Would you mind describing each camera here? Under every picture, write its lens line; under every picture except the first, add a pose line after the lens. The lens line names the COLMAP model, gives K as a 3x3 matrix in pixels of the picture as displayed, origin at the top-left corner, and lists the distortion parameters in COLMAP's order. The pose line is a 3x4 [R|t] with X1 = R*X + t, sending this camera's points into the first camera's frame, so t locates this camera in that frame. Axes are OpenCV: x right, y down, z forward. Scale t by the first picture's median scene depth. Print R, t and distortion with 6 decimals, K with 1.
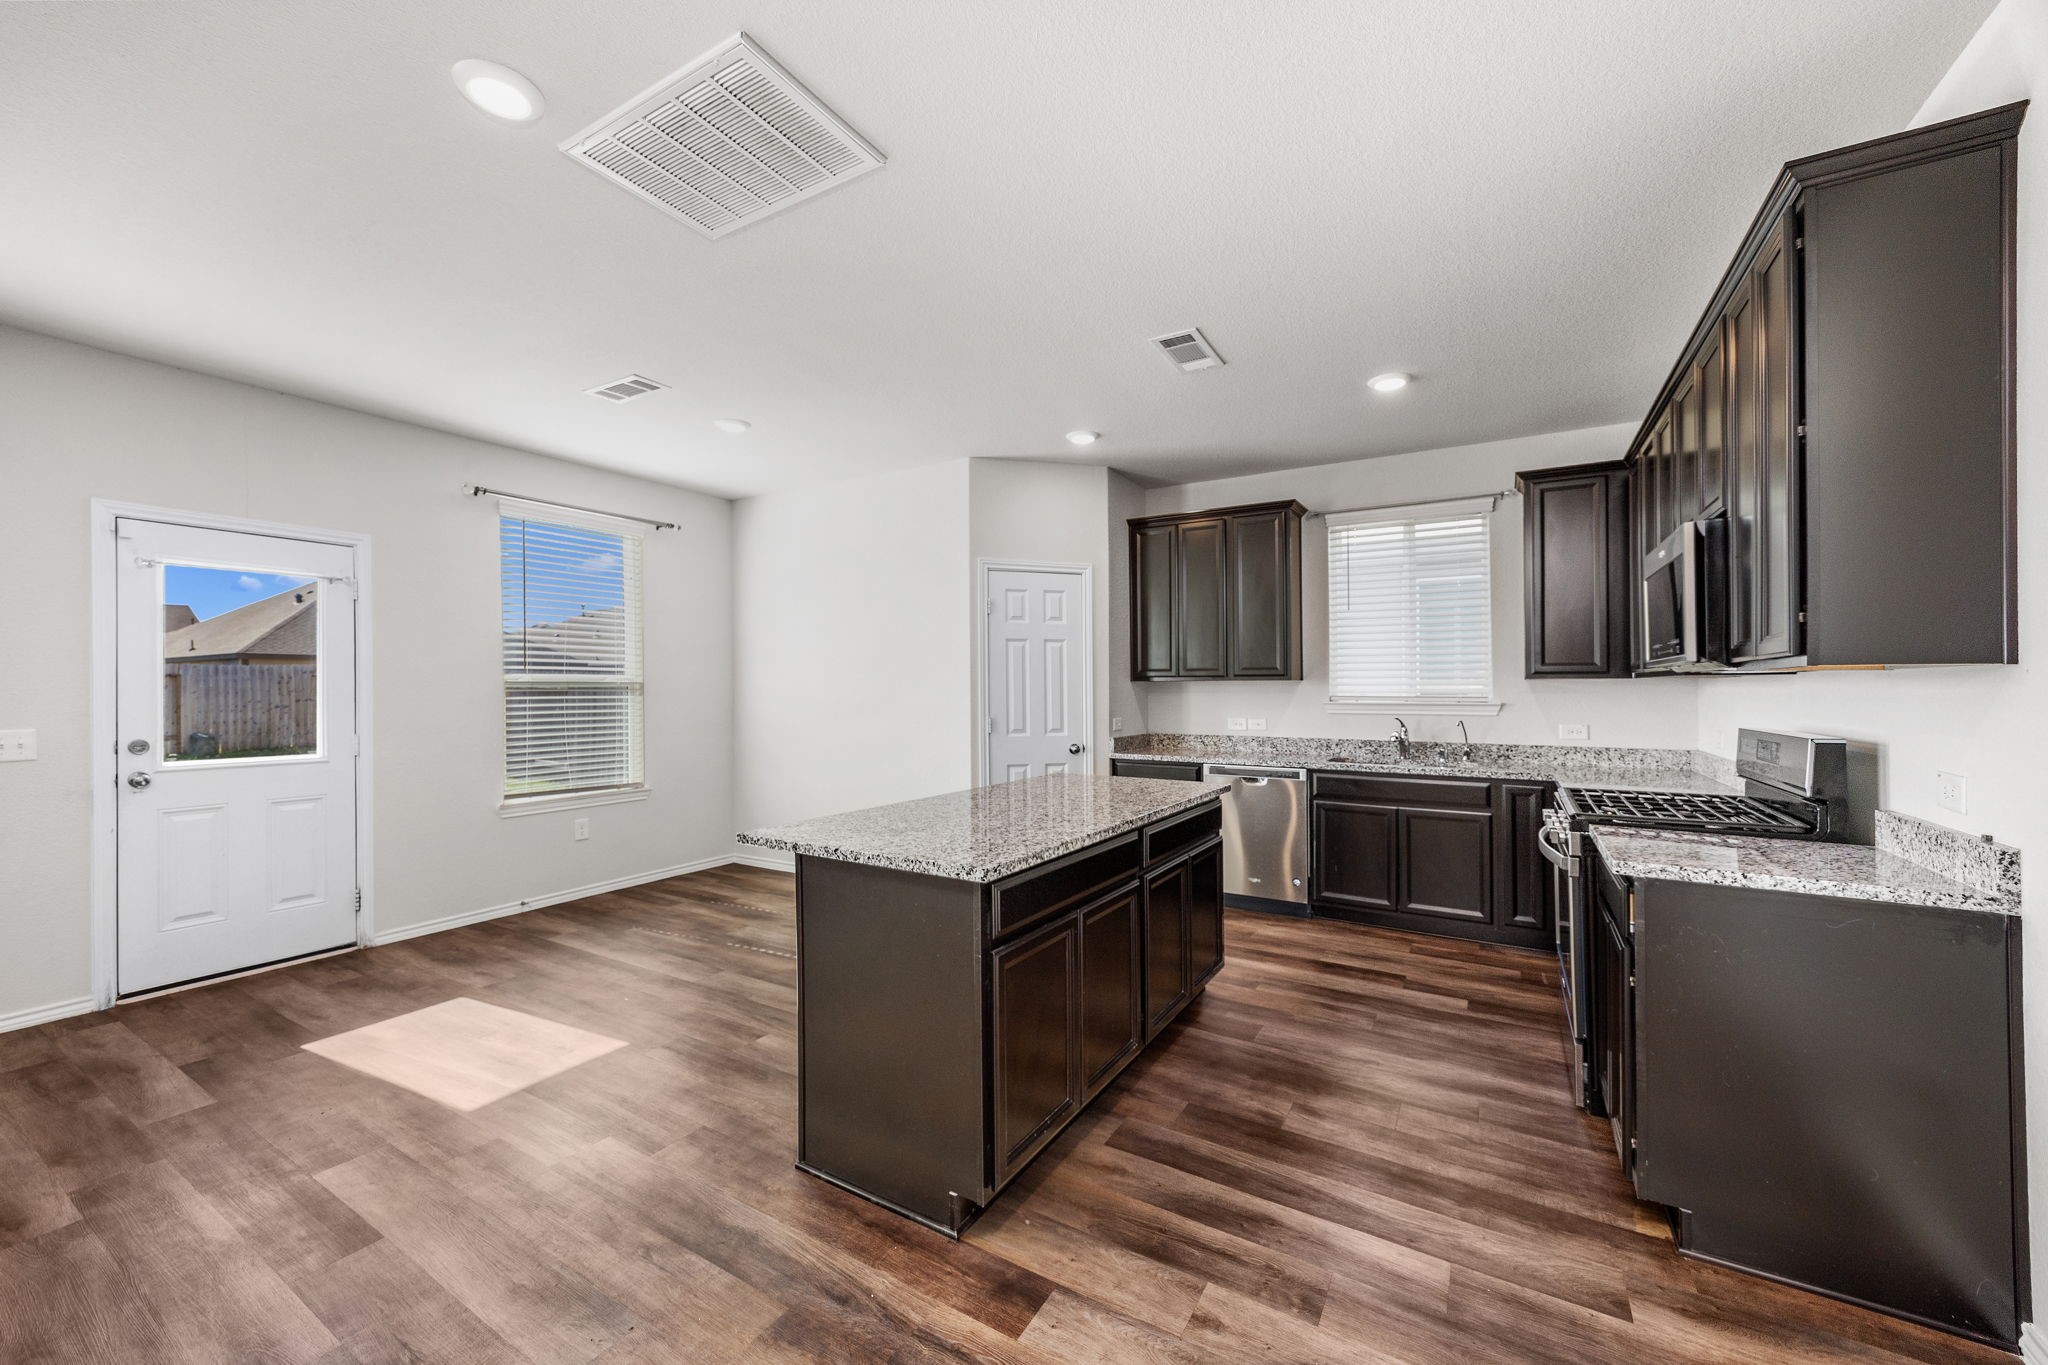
lens RADIAL K [[787.1, 0, 1016.6], [0, 787.1, 670.5], [0, 0, 1]] dist [0.000830, 0.000055]
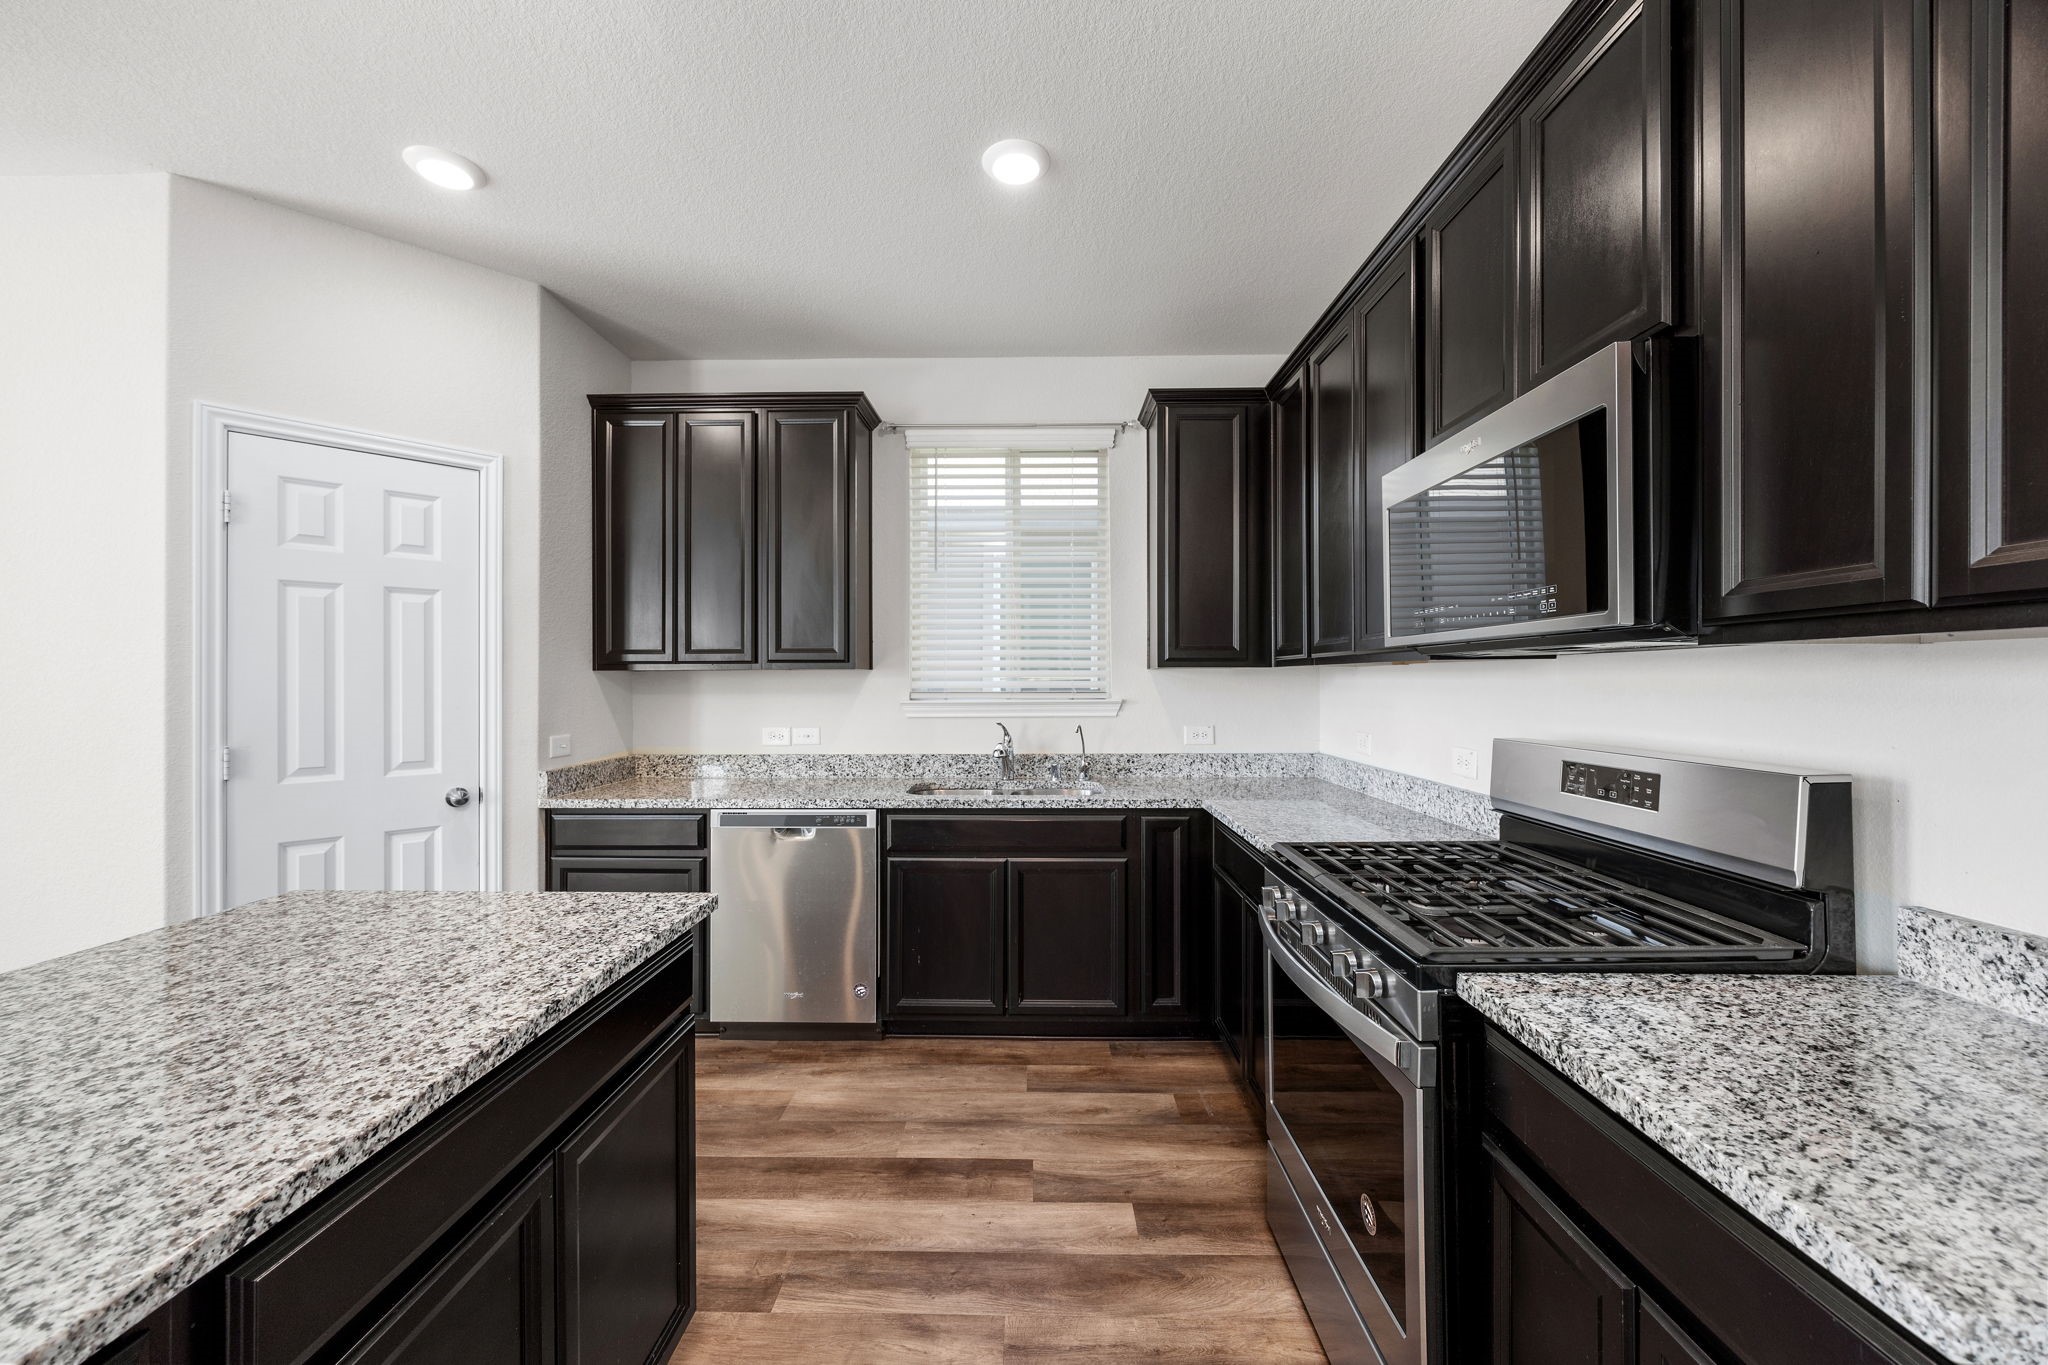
lens RADIAL K [[787.1, 0, 1020.6], [0, 787.1, 671.0], [0, 0, 1]] dist [0.000830, 0.000055]
pose [[0.862292, 0.002589, 0.506405, 0.143607], [-0.007793, 0.999936, 0.008158, 0.008140], [-0.506352, -0.010981, 0.862257, 0.387064]]
